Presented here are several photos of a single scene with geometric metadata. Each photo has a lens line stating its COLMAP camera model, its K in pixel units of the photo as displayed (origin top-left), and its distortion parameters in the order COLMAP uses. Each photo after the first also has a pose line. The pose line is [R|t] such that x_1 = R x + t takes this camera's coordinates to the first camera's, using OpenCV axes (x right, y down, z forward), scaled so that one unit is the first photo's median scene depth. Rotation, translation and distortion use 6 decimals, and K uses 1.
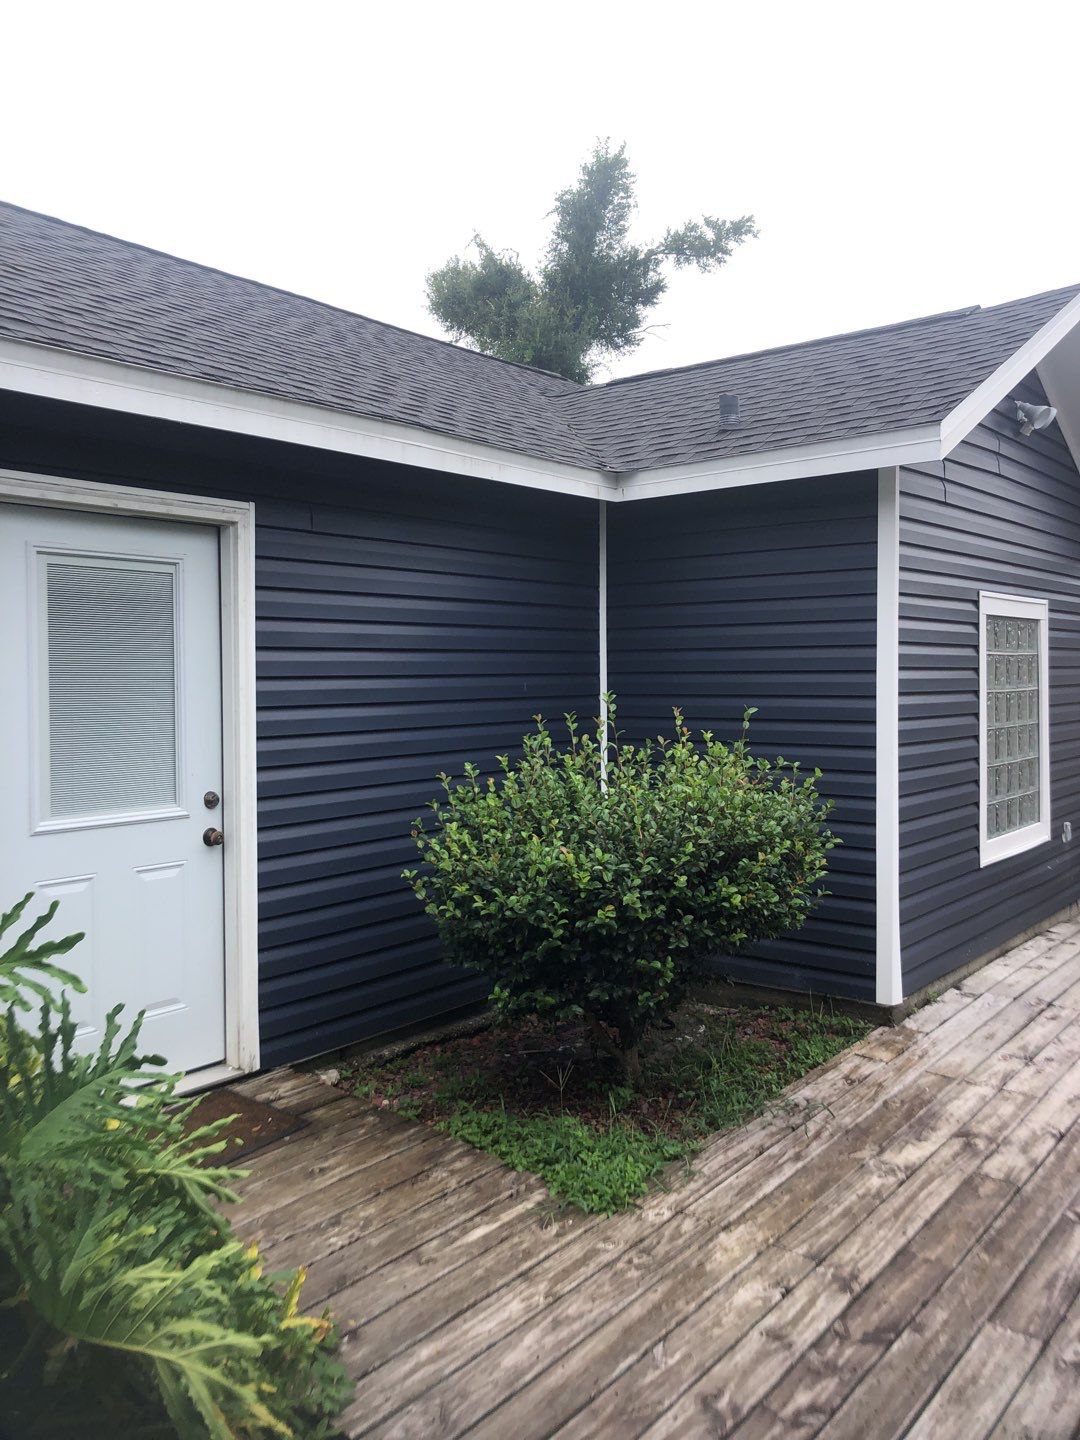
lens RADIAL K [[1151.0, 0, 533.6], [0, 1151.0, 706.8], [0, 0, 1]] dist [0.045966, -0.002593]
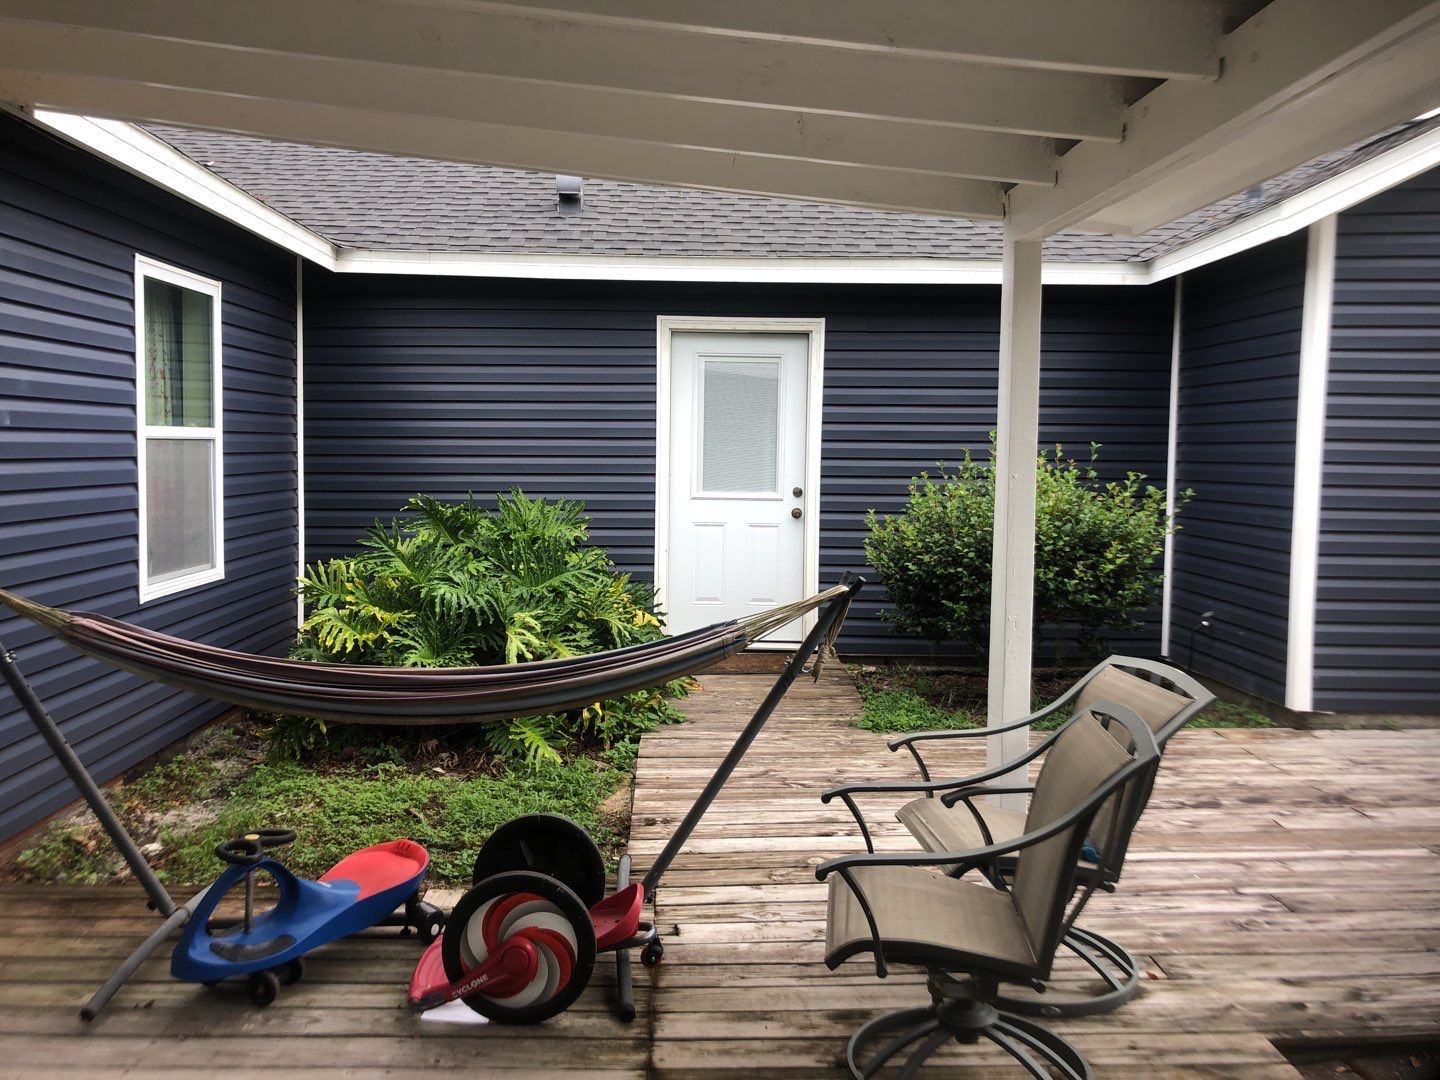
lens RADIAL K [[1167.4, 0, 716.1], [0, 1167.4, 539.0], [0, 0, 1]] dist [0.045811, -0.026918]
pose [[0.650081, 0.073586, -0.756293, 0.964745], [-0.039487, 0.997227, 0.063086, 0.043684], [0.758838, -0.011147, 0.651184, -0.234430]]
